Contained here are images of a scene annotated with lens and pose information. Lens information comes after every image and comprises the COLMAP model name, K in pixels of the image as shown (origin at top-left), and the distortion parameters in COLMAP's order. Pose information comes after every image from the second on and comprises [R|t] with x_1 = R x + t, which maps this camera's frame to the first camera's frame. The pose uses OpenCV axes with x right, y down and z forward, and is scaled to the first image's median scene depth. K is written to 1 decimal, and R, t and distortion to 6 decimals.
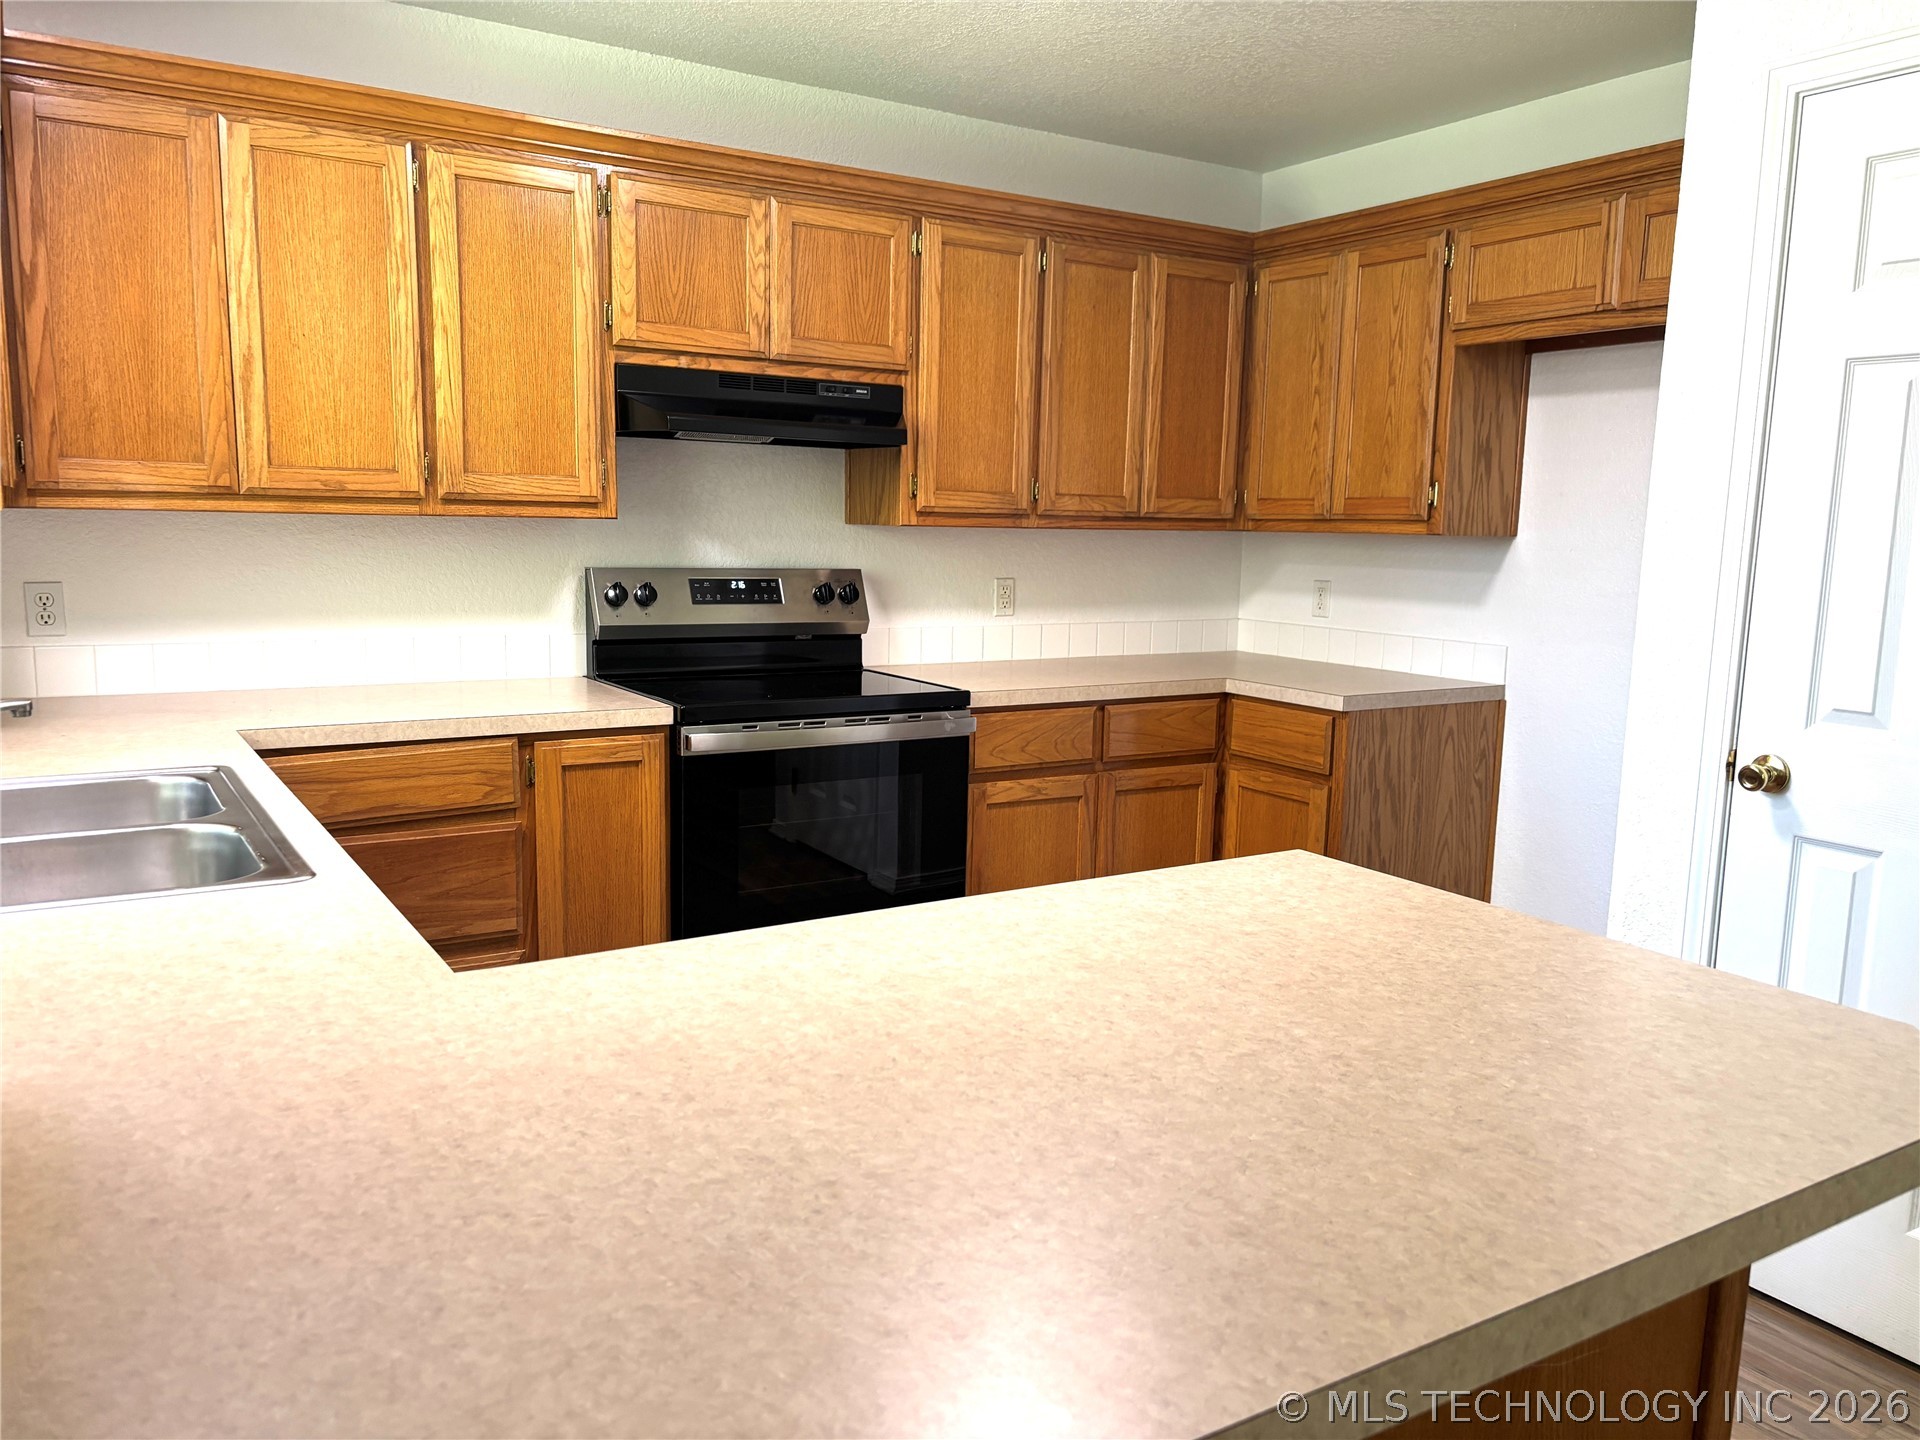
lens RADIAL K [[1464.6, 0, 960.8], [0, 1464.6, 731.3], [0, 0, 1]] dist [0.049234, -0.037034]
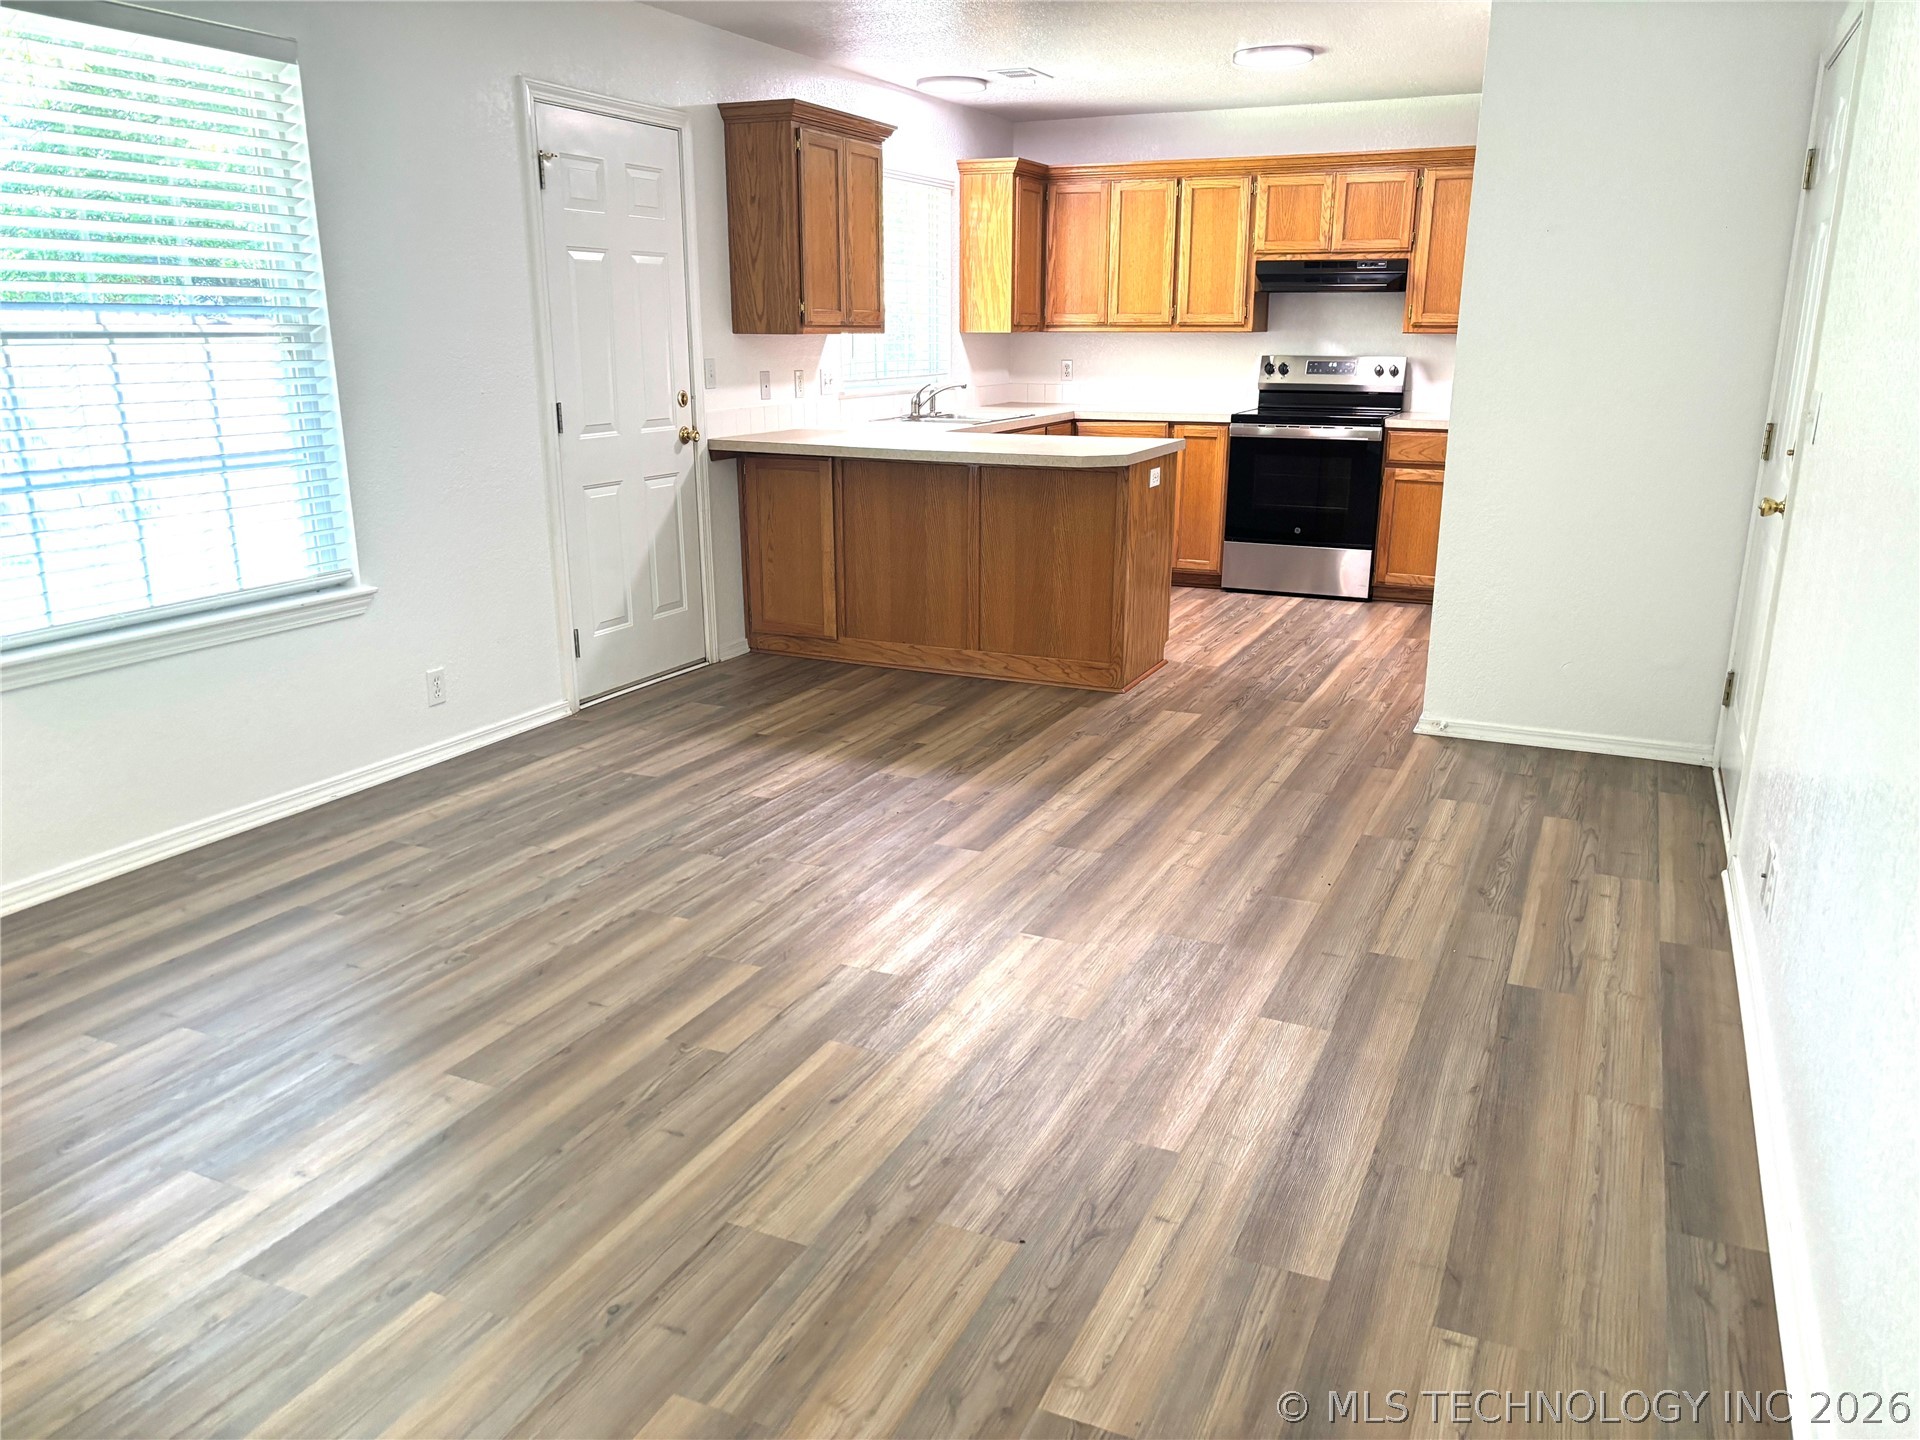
lens RADIAL K [[1464.6, 0, 960.8], [0, 1464.6, 731.3], [0, 0, 1]] dist [0.049234, -0.037034]
pose [[0.547317, 0.207946, -0.810681, 1.349977], [-0.116090, 0.978140, 0.172525, 0.105511], [0.828835, -0.000314, 0.559493, -0.573848]]
